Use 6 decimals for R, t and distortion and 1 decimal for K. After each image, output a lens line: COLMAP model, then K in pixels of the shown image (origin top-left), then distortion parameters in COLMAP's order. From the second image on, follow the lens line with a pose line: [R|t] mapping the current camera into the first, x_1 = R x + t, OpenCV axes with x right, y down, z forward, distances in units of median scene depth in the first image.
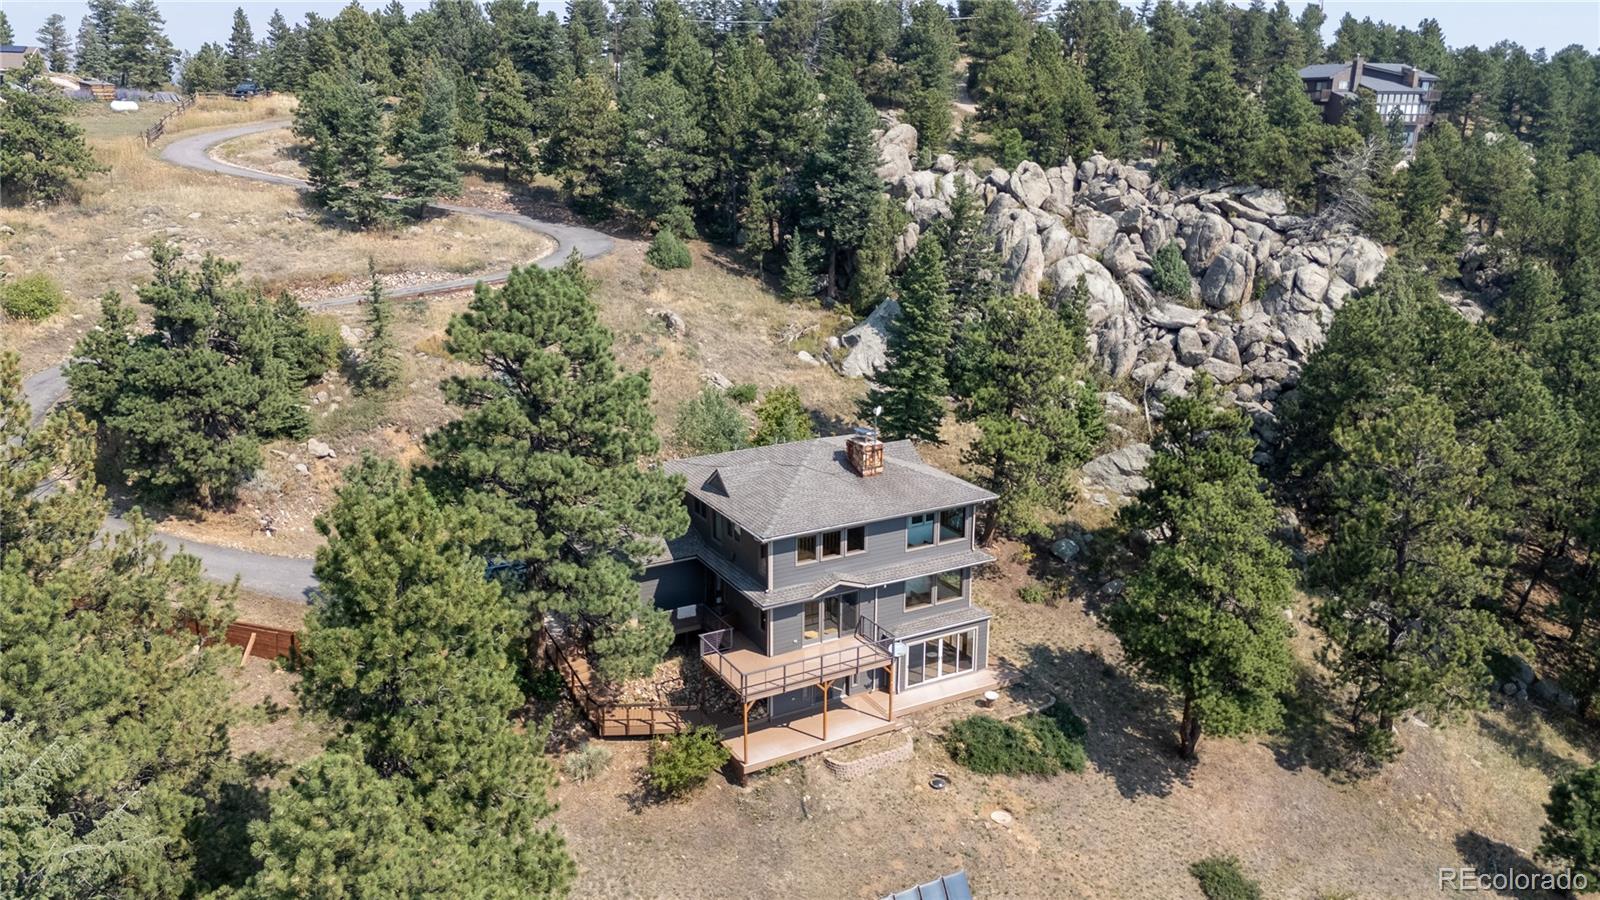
lens RADIAL K [[1170.0, 0, 804.8], [0, 1170.0, 445.6], [0, 0, 1]] dist [0.045494, -0.010957]
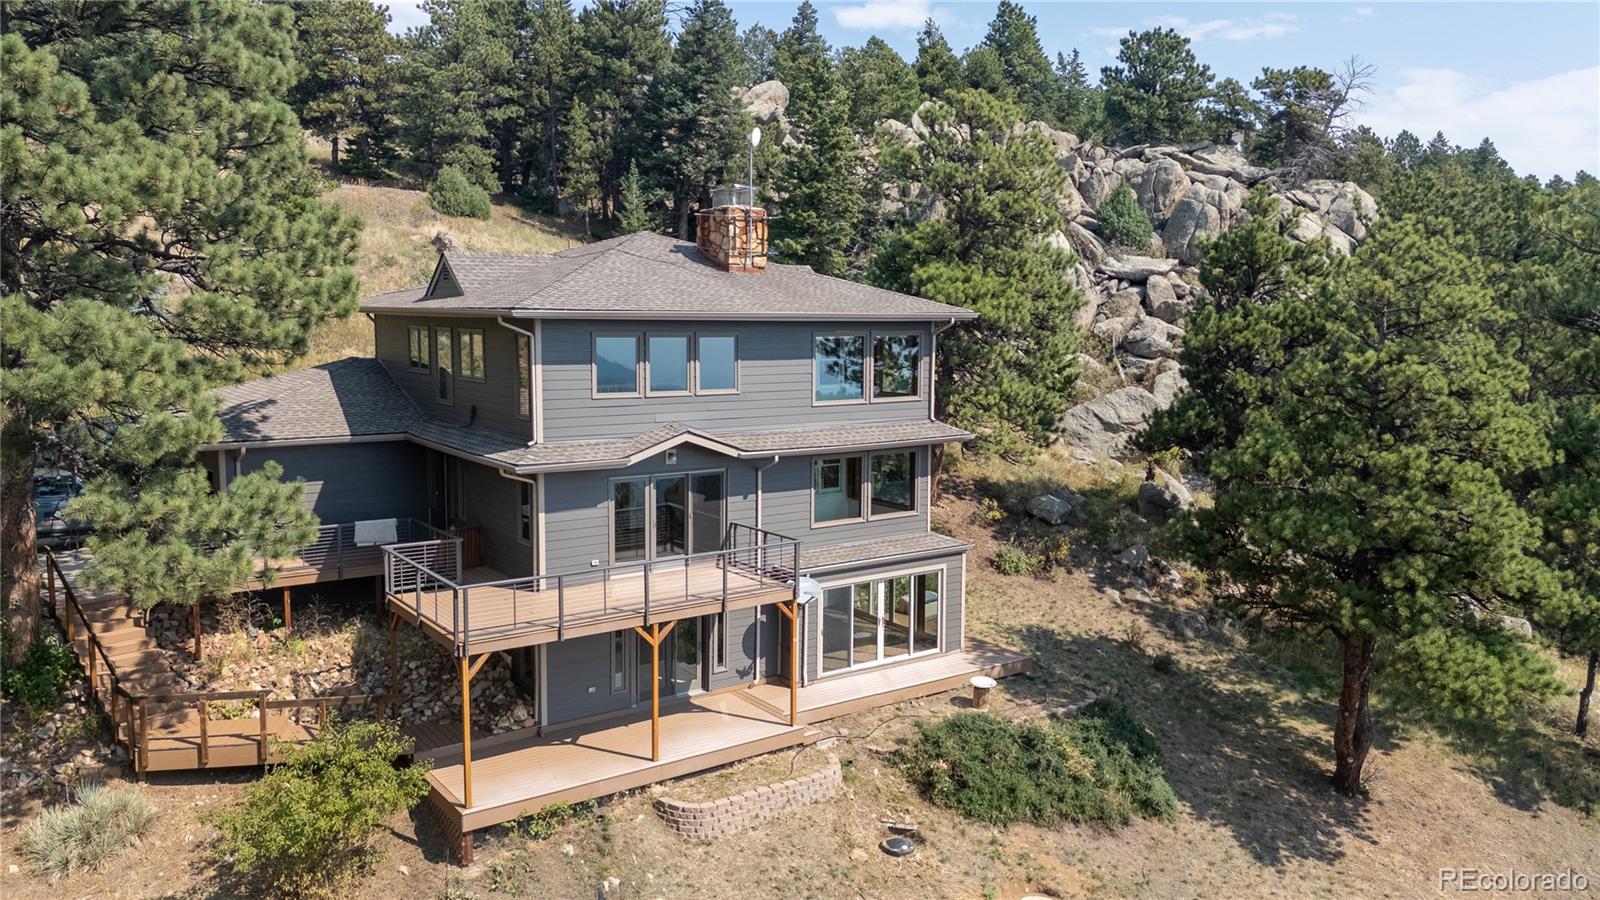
lens RADIAL K [[1170.0, 0, 807.9], [0, 1170.0, 454.7], [0, 0, 1]] dist [0.045494, -0.010957]
pose [[0.992871, -0.008995, 0.118857, 0.021661], [0.026873, 0.988368, -0.149691, 0.192424], [-0.116128, 0.151818, 0.981563, 0.492509]]
